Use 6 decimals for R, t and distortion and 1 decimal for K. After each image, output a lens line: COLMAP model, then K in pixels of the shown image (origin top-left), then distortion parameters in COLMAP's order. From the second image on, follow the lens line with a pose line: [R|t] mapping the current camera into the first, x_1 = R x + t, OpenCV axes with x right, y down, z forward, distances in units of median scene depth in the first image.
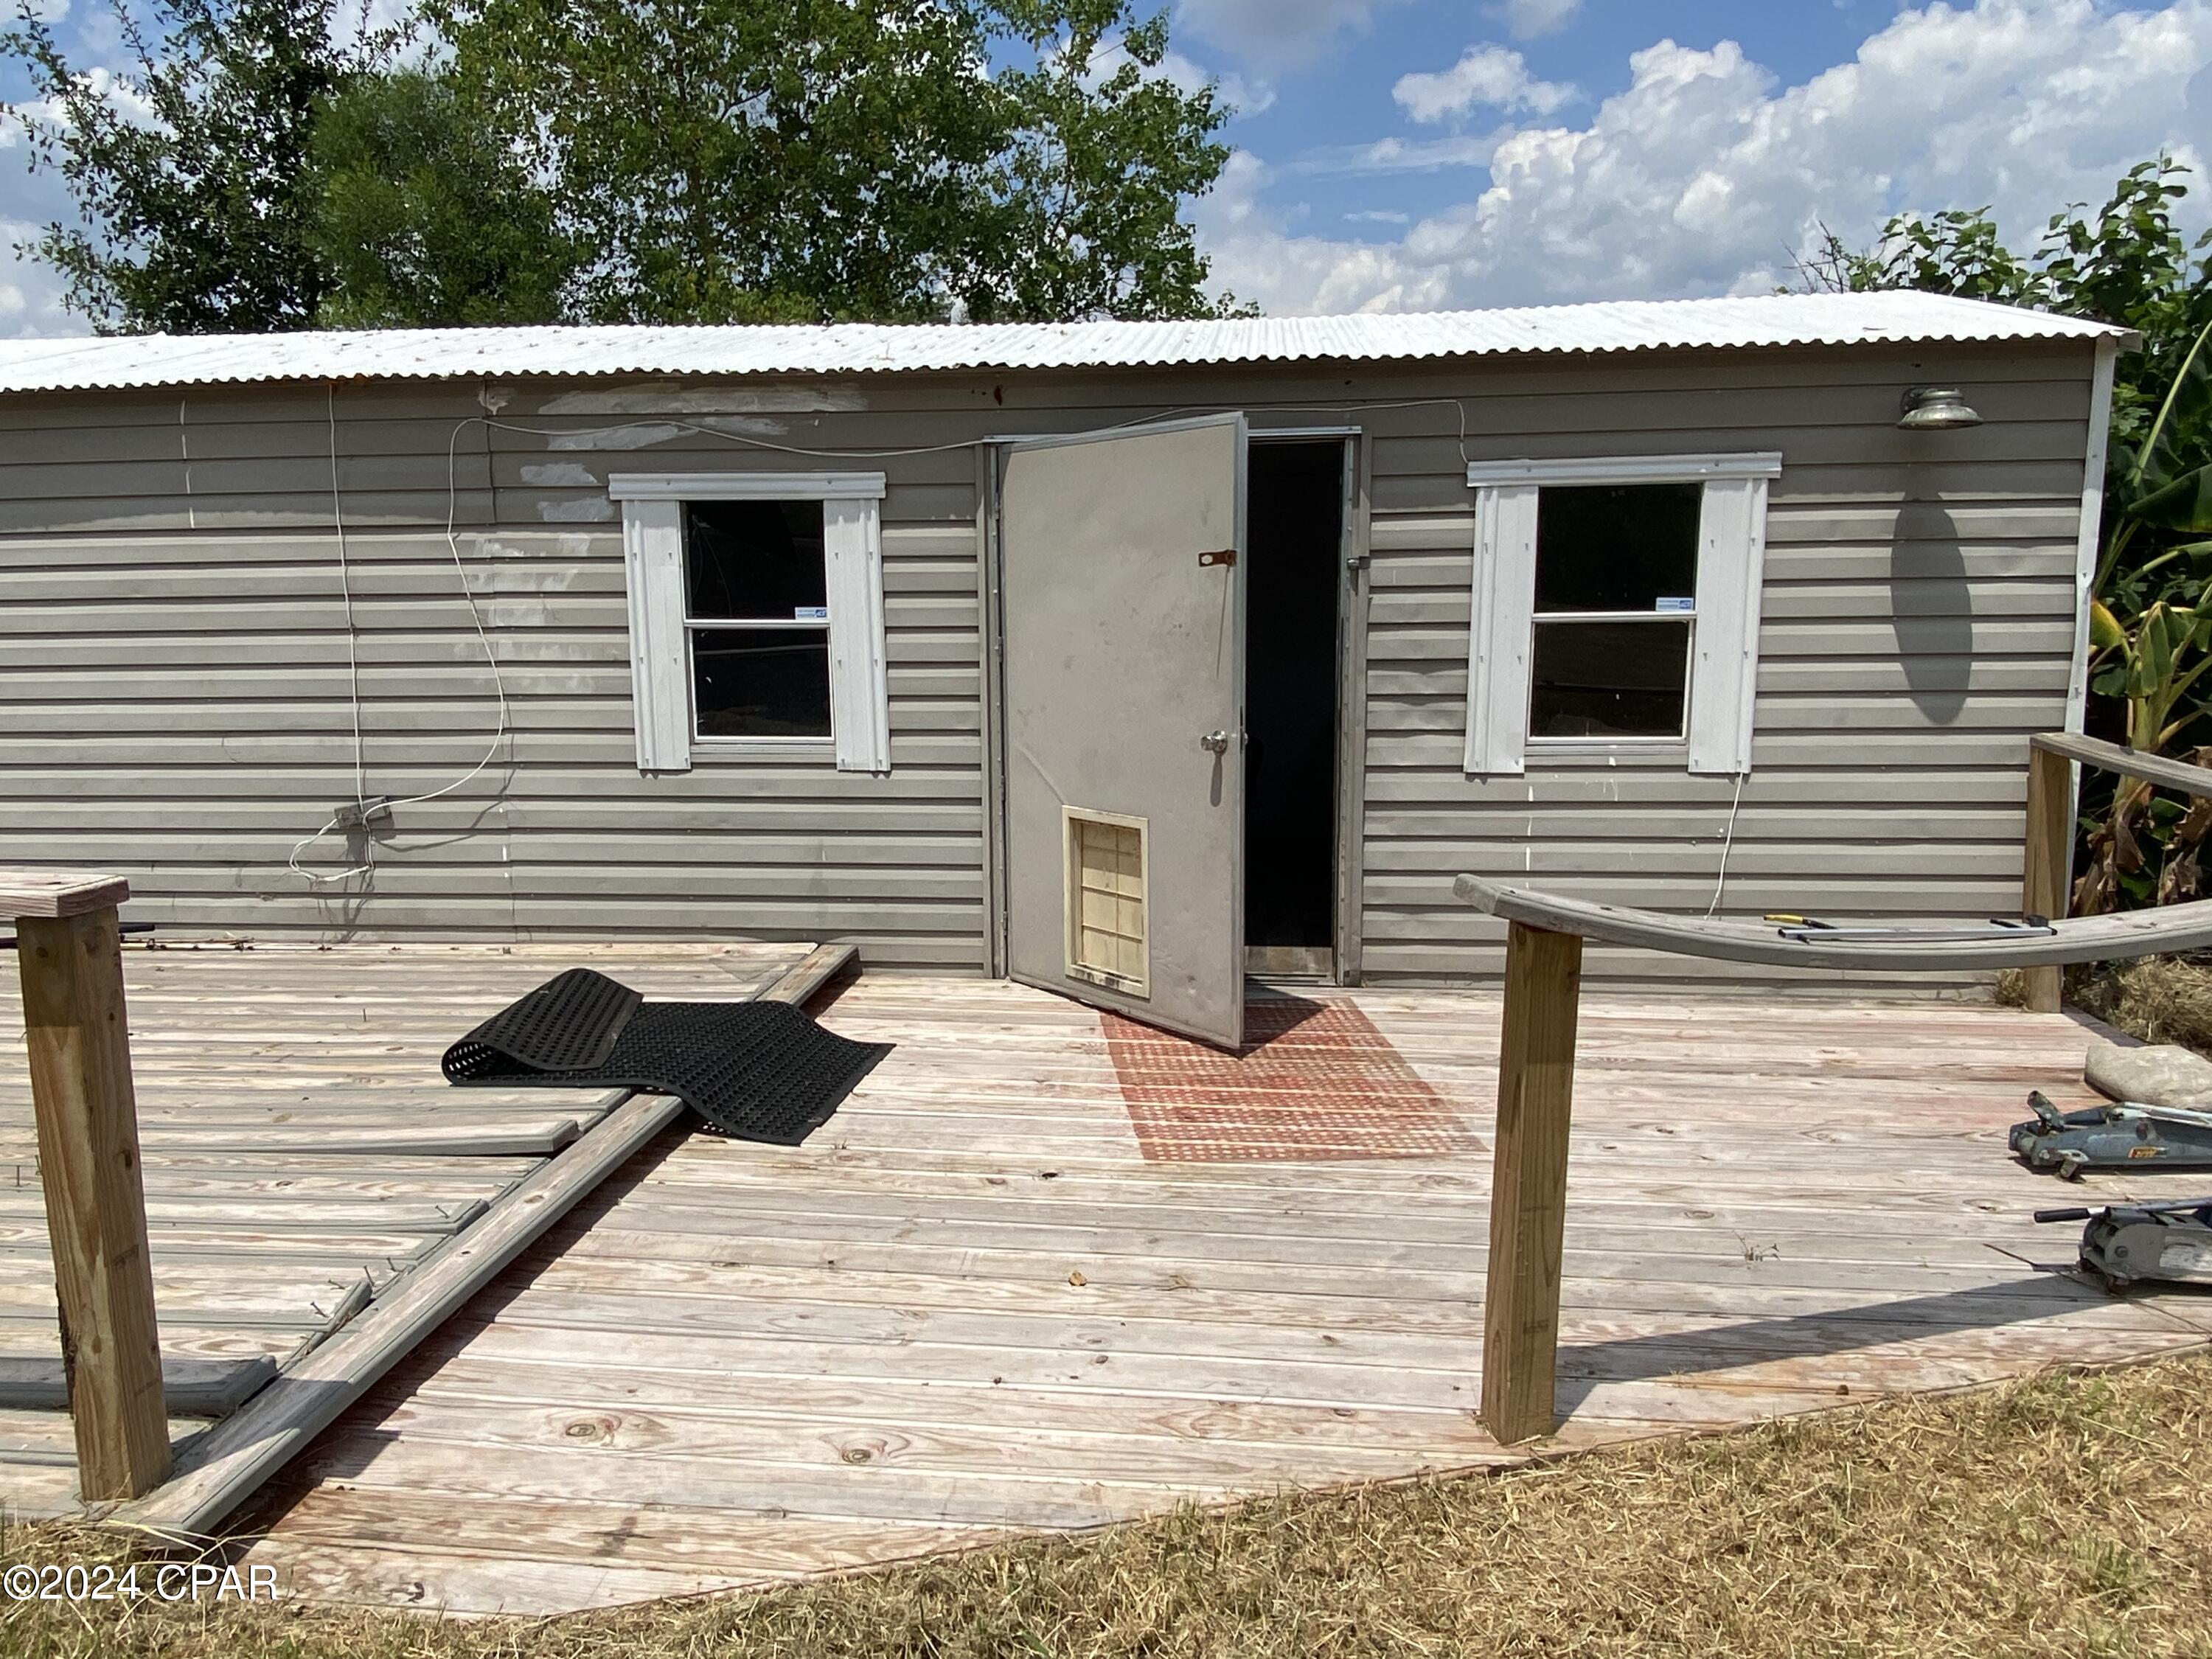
lens RADIAL K [[1563.4, 0, 1090.0], [0, 1563.4, 833.3], [0, 0, 1]] dist [0.108732, -0.126953]
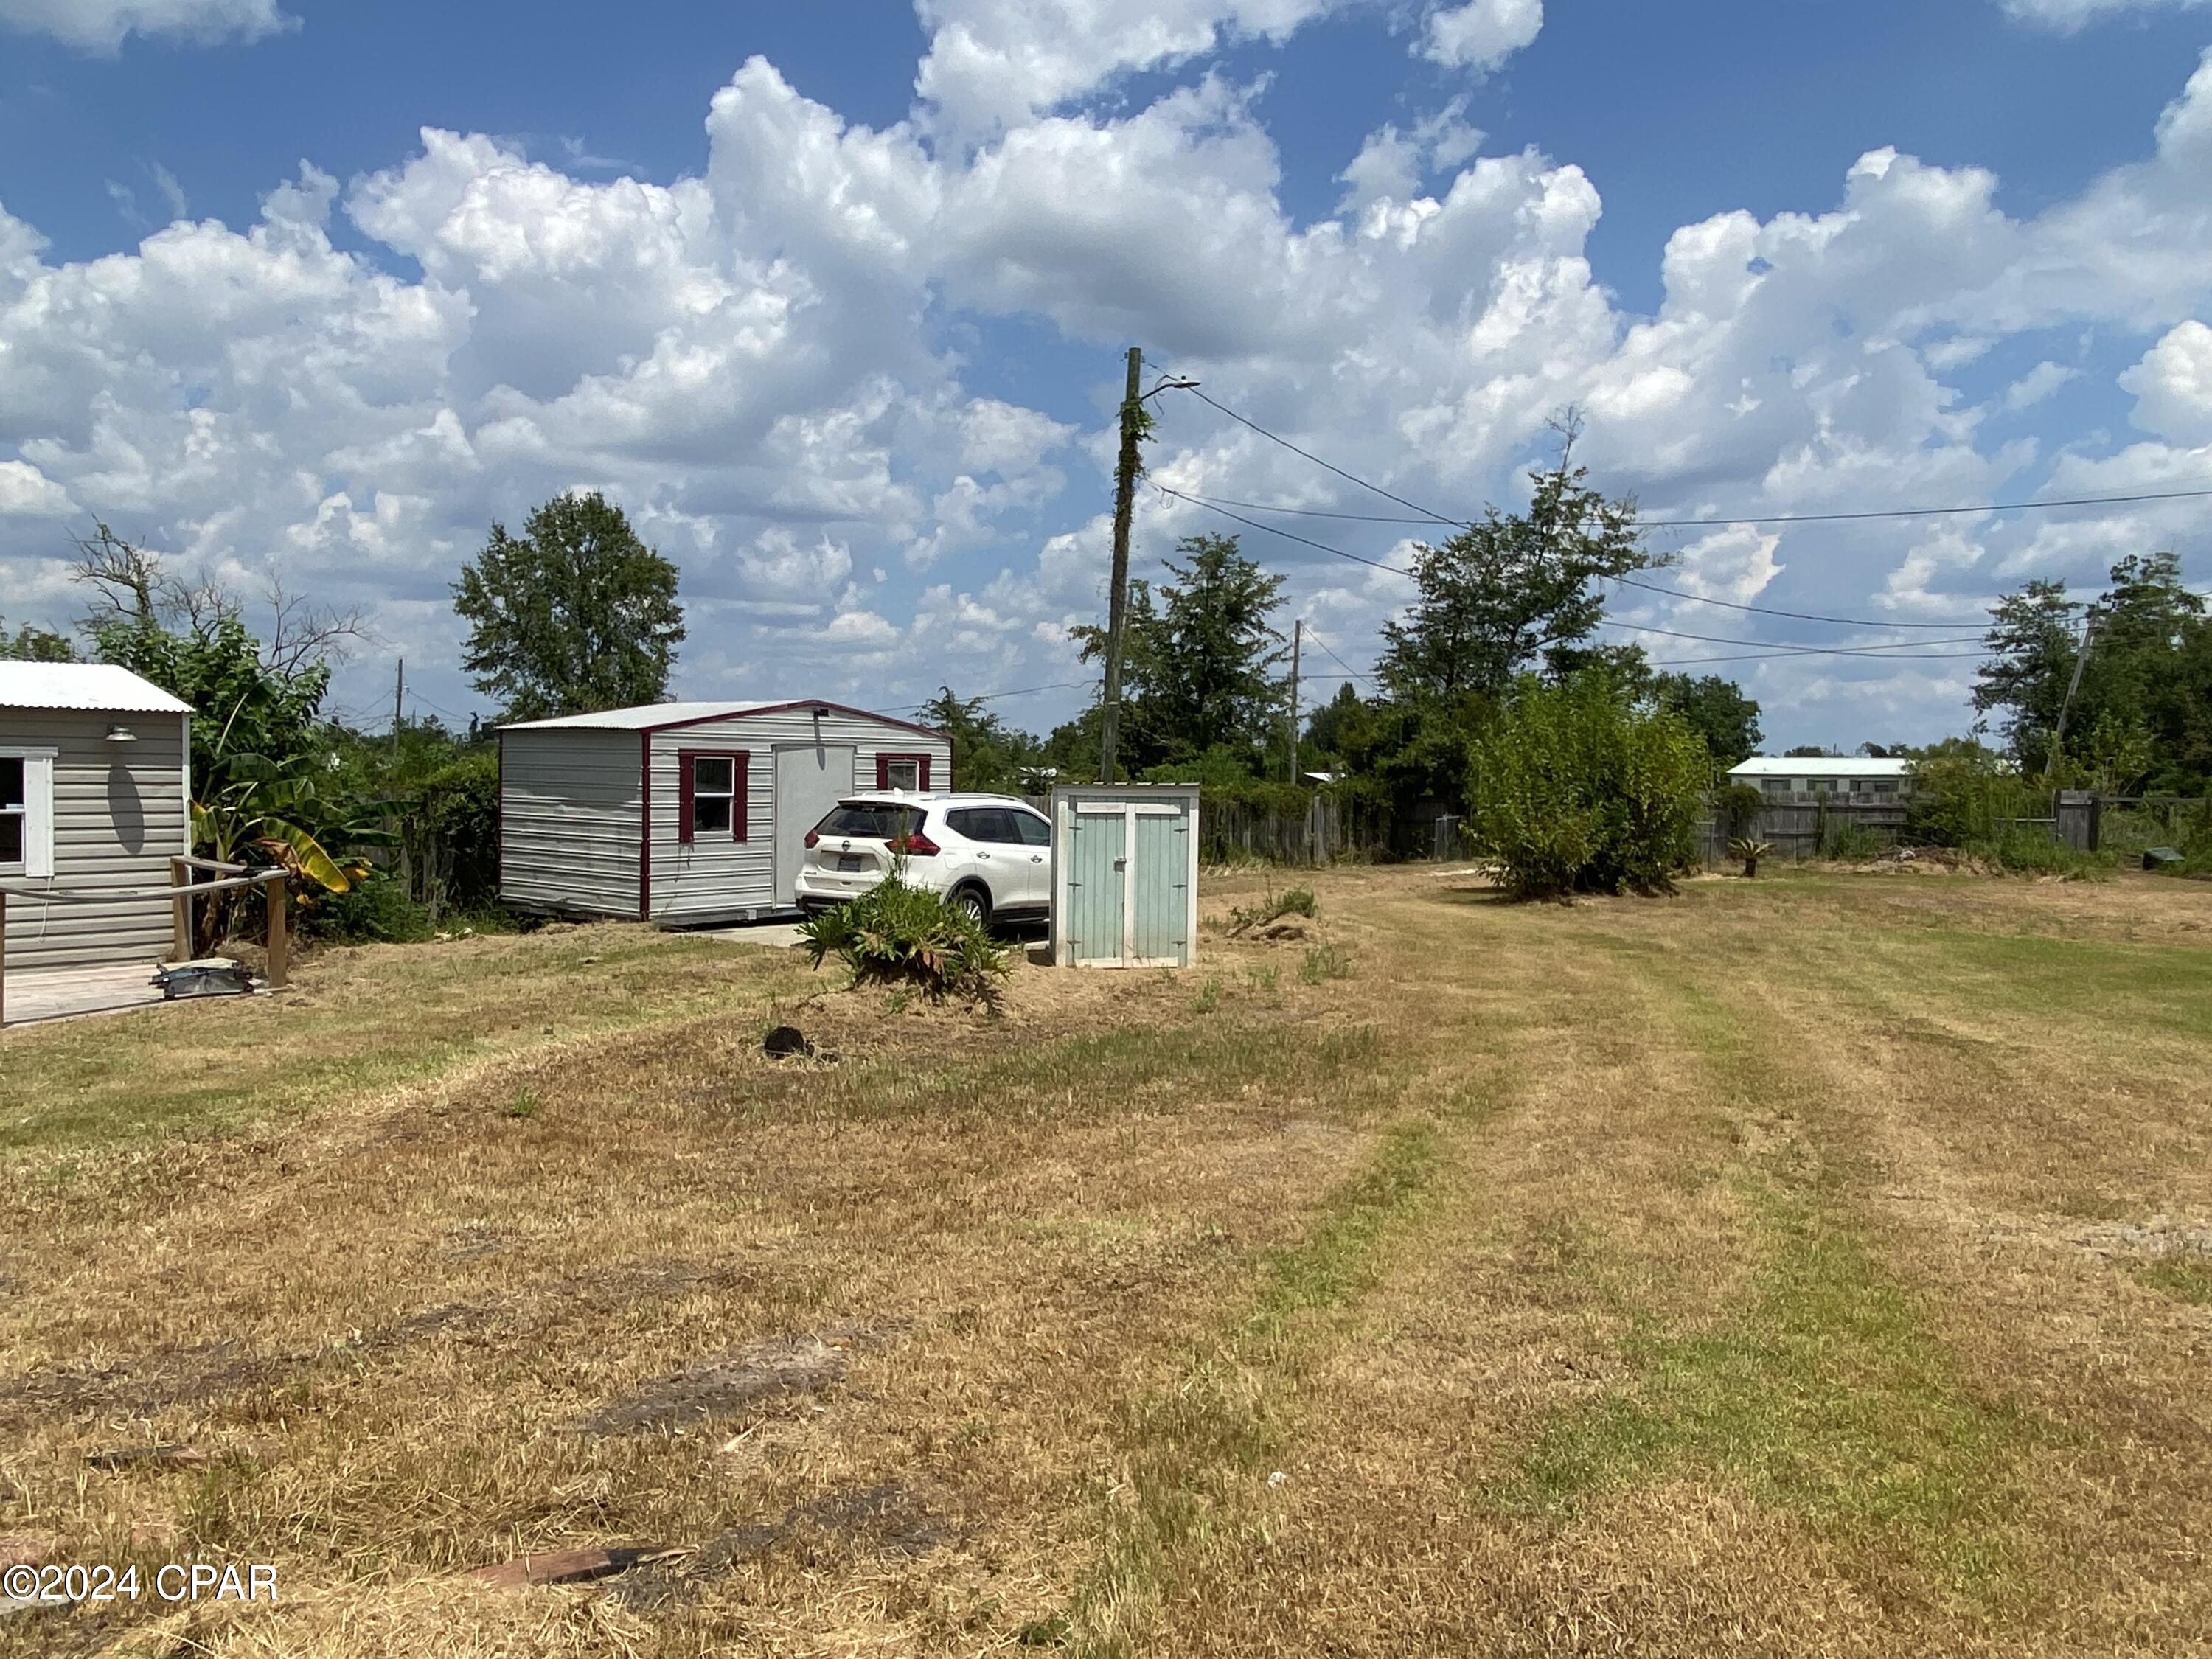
lens RADIAL K [[1563.4, 0, 1090.0], [0, 1563.4, 833.3], [0, 0, 1]] dist [0.108732, -0.126953]
pose [[0.566712, -0.015107, 0.823778, -0.696098], [0.109577, 0.992332, -0.057184, 0.209615], [-0.816597, 0.122674, 0.564021, -1.670668]]
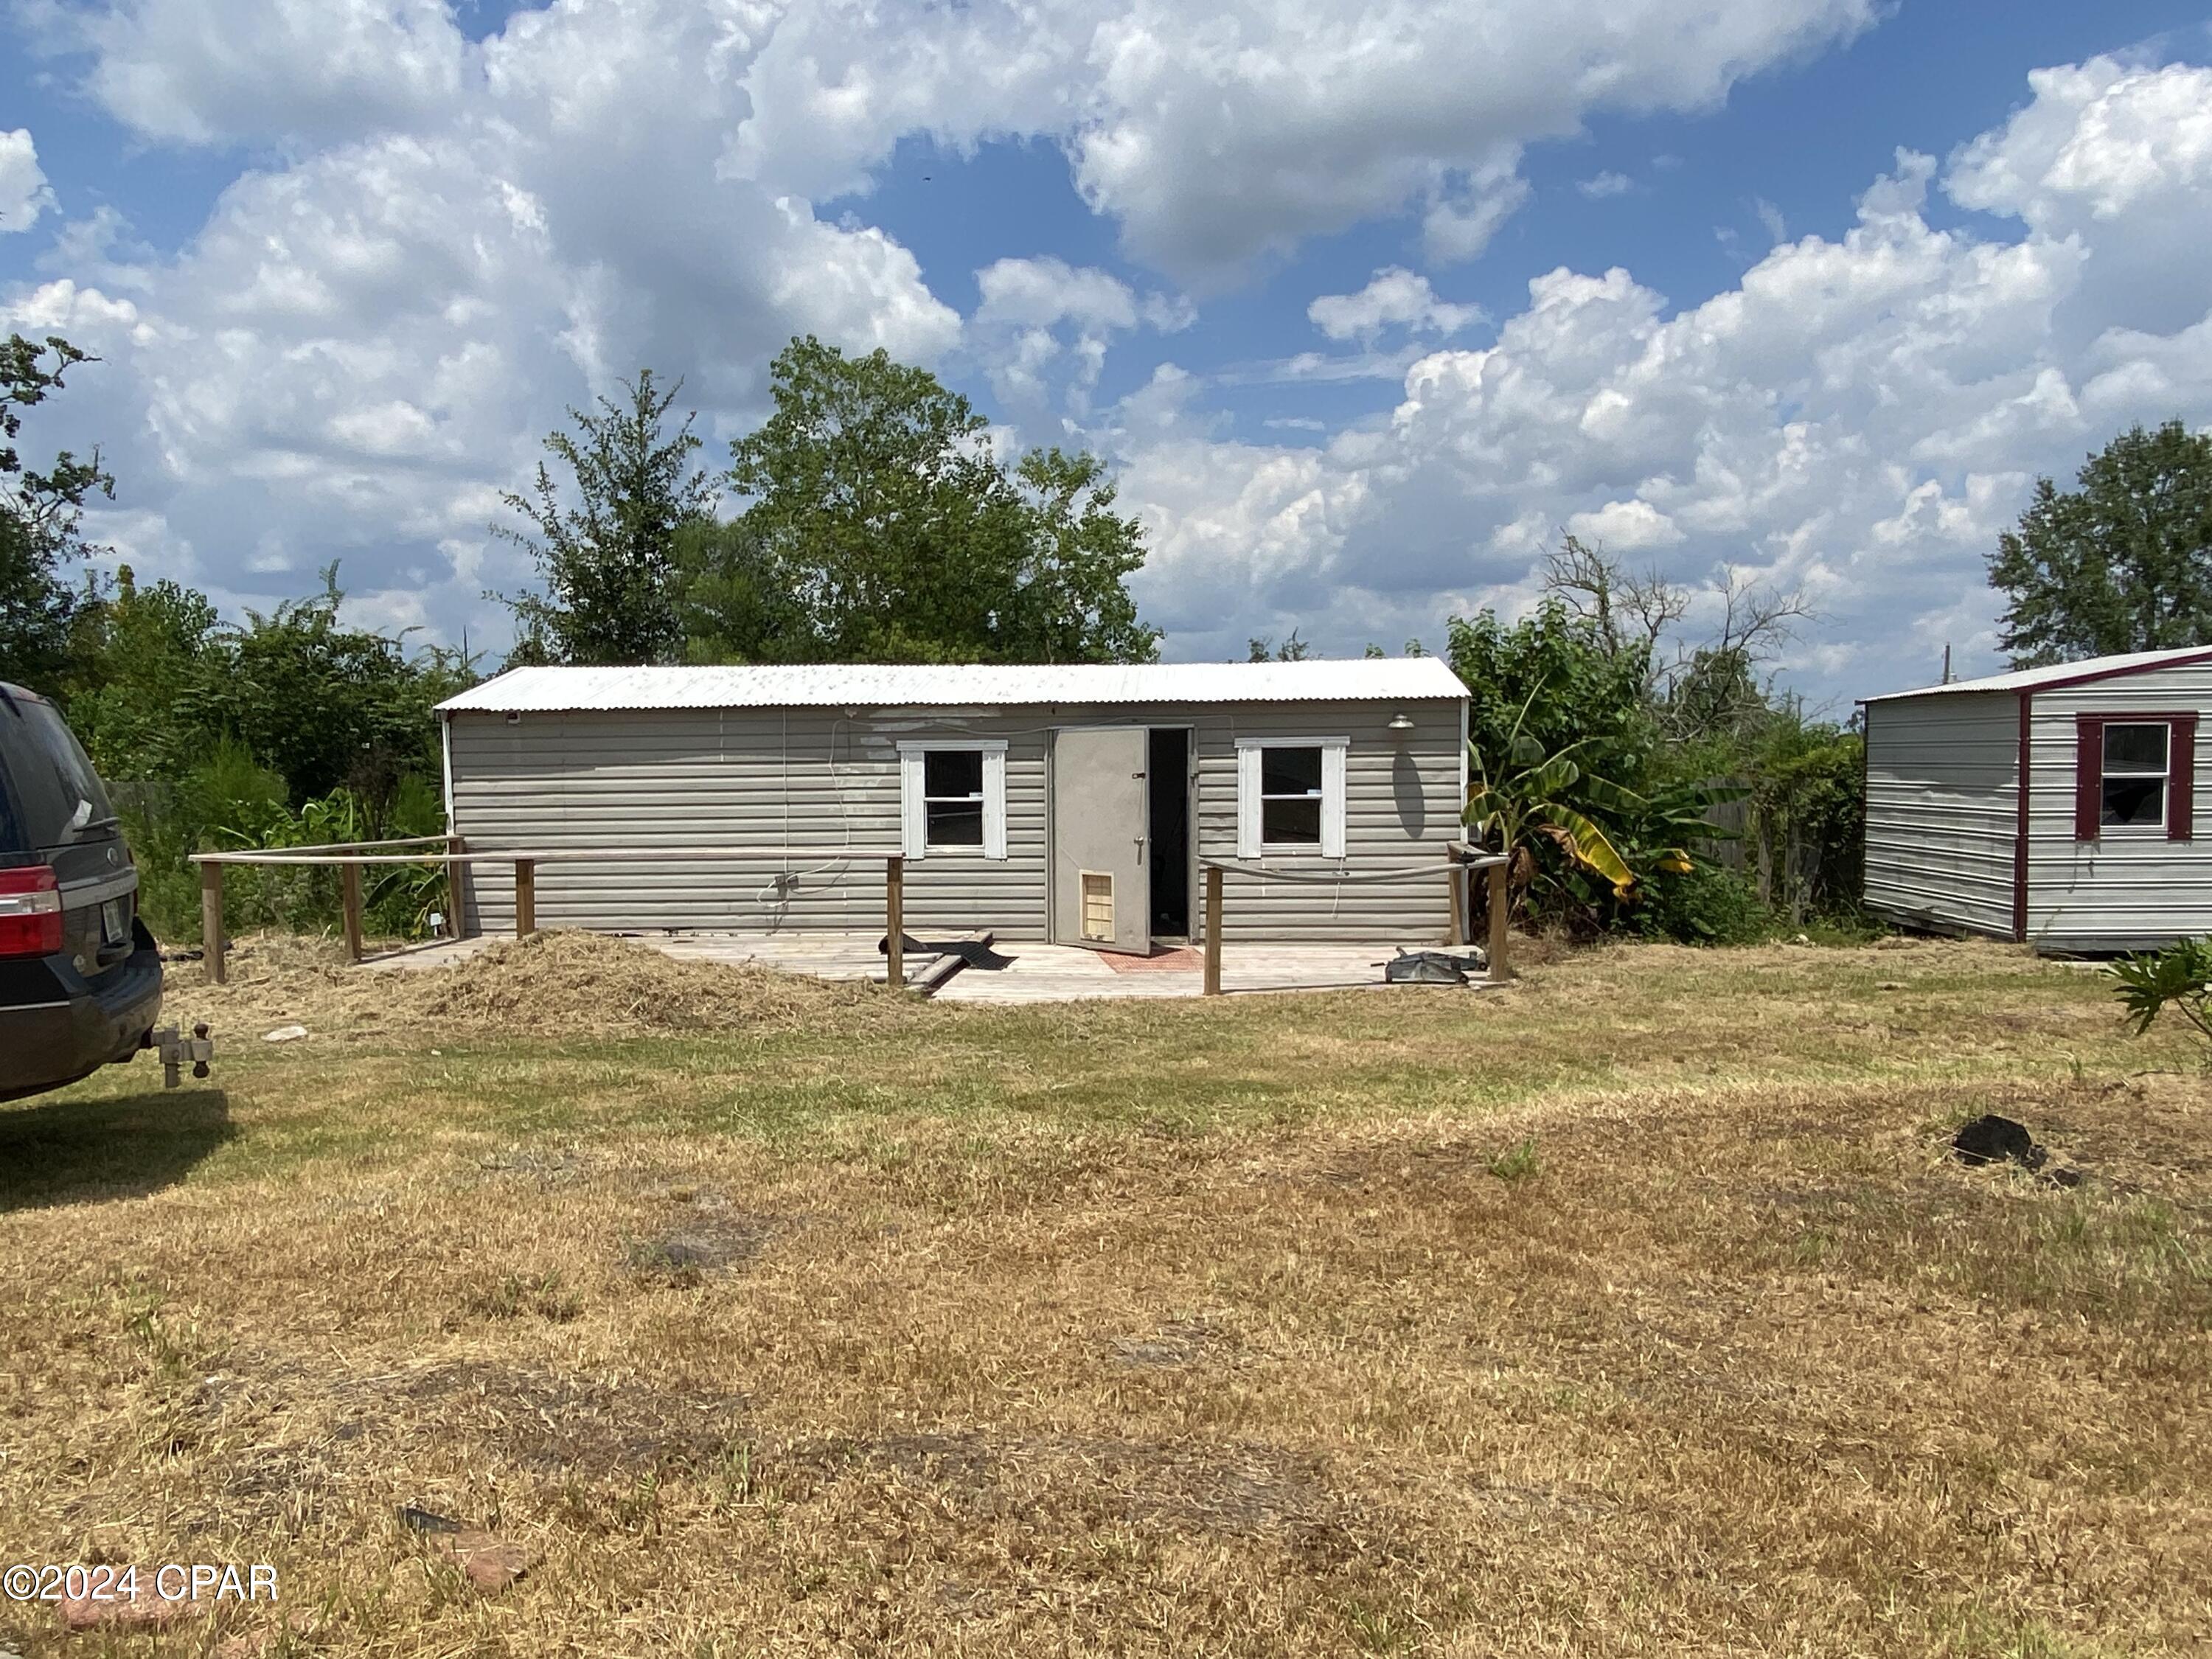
lens RADIAL K [[1563.4, 0, 1090.0], [0, 1563.4, 833.3], [0, 0, 1]] dist [0.108732, -0.126953]
pose [[0.999129, -0.001078, 0.041724, -0.105337], [0.005857, 0.993395, -0.114591, 0.212053], [-0.041324, 0.114735, 0.992536, -1.510131]]
